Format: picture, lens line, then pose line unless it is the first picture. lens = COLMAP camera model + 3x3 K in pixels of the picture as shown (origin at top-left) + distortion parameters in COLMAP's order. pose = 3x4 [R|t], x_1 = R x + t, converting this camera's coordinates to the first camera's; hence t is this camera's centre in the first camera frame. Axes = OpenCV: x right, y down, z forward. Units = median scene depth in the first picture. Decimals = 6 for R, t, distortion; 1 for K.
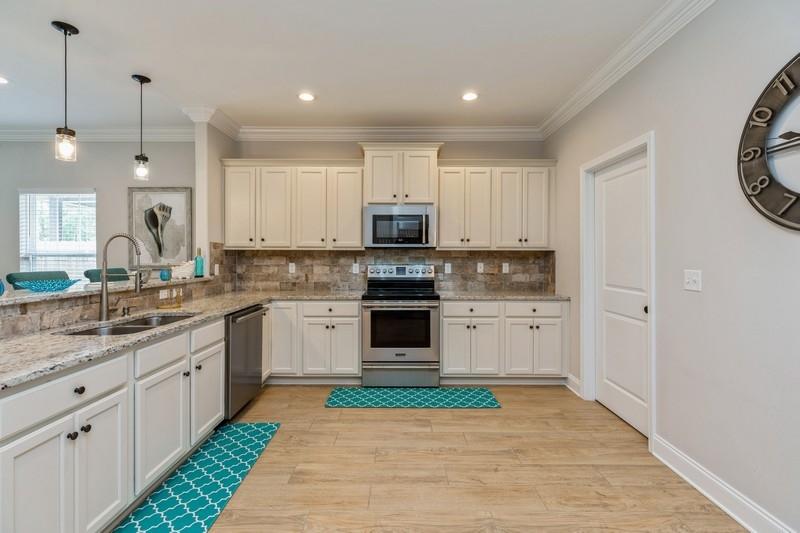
lens RADIAL K [[358.1, 0, 397.9], [0, 358.1, 256.7], [0, 0, 1]] dist [0.004280, -0.001701]
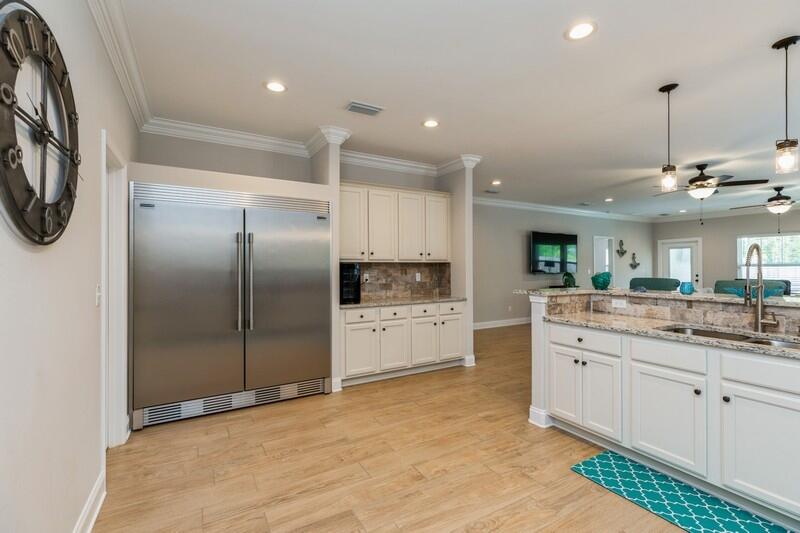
lens RADIAL K [[358.1, 0, 397.7], [0, 358.1, 264.8], [0, 0, 1]] dist [0.004280, -0.001701]
pose [[-0.867674, -0.000330, -0.497134, 0.320987], [0.002664, 0.999982, -0.005314, -0.002793], [0.497127, -0.005935, -0.867658, 0.807349]]
